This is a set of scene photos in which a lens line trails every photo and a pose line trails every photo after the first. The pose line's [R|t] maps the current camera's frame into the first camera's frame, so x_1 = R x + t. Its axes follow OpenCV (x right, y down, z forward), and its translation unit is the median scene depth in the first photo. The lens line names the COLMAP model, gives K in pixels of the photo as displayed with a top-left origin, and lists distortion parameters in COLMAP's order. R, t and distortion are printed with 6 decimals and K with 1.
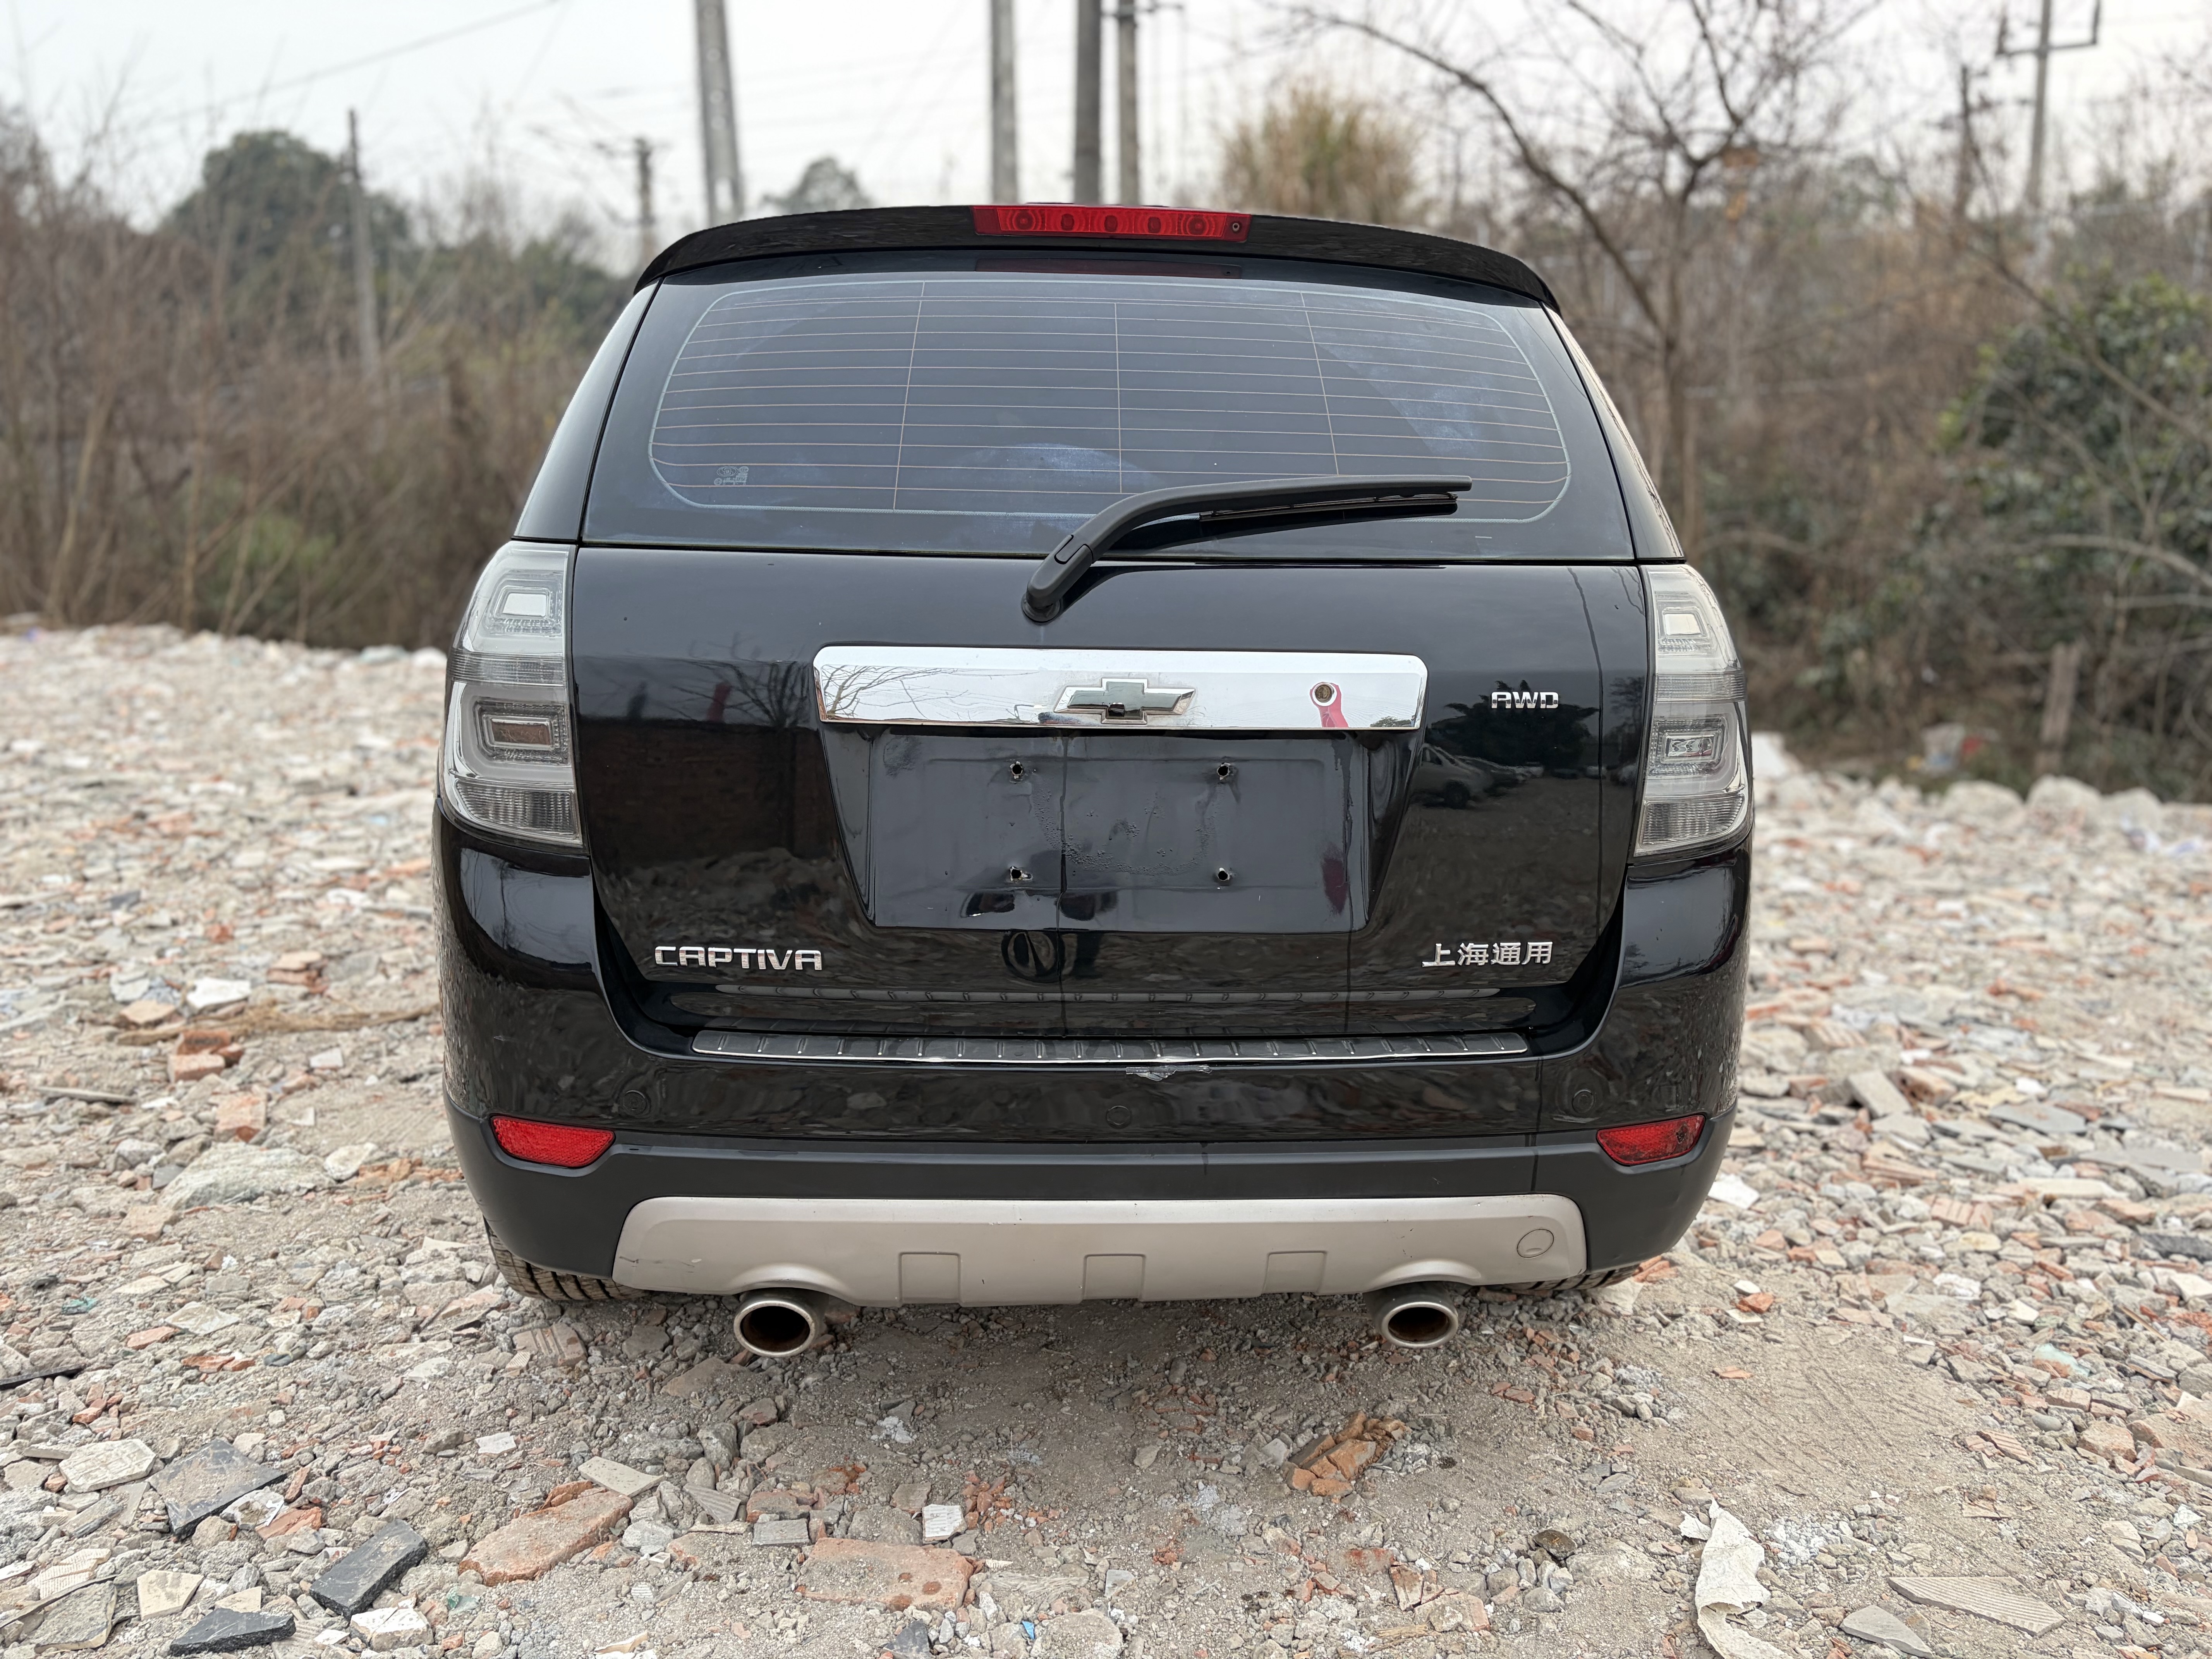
lens RADIAL K [[1680.8, 0, 1106.0], [0, 1680.8, 829.5], [0, 0, 1]] dist [0.010498, 0.005122]
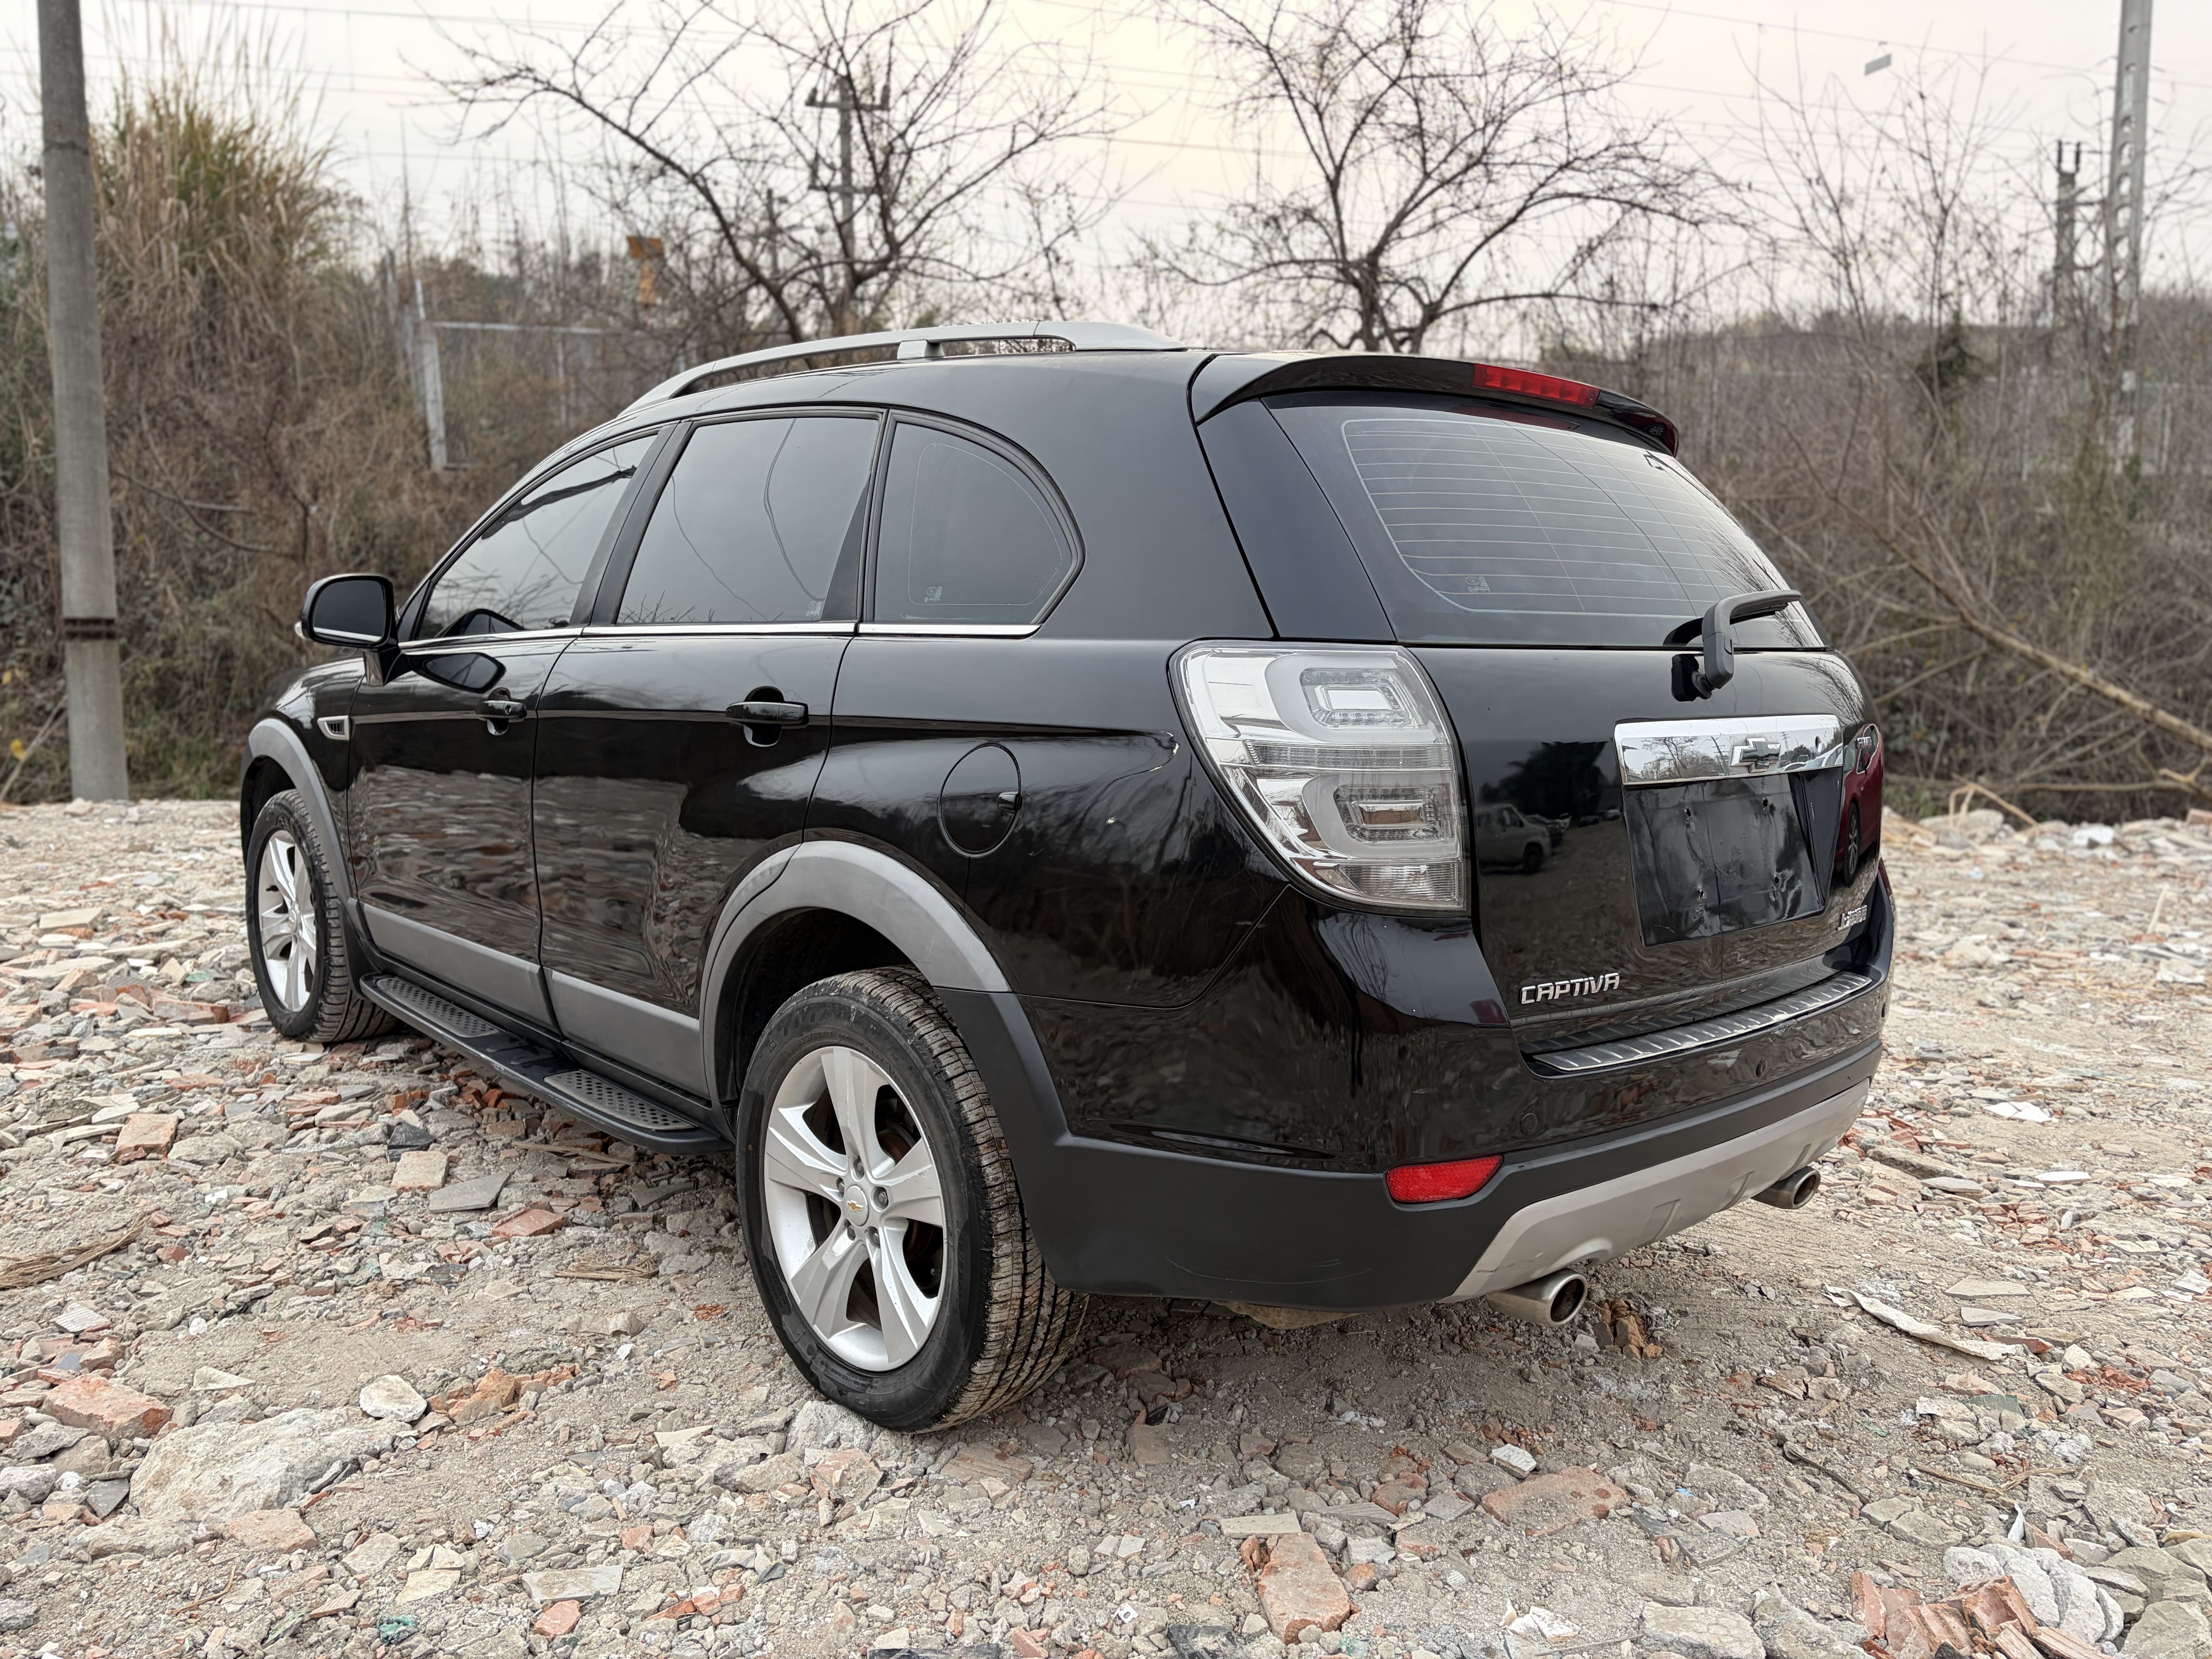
lens RADIAL K [[1680.8, 0, 1106.0], [0, 1680.8, 829.5], [0, 0, 1]] dist [0.010498, 0.005122]
pose [[0.769669, -0.075187, 0.634000, -1.203192], [0.098827, 0.995103, -0.001965, -0.064671], [-0.630747, 0.064168, 0.773331, 0.272849]]
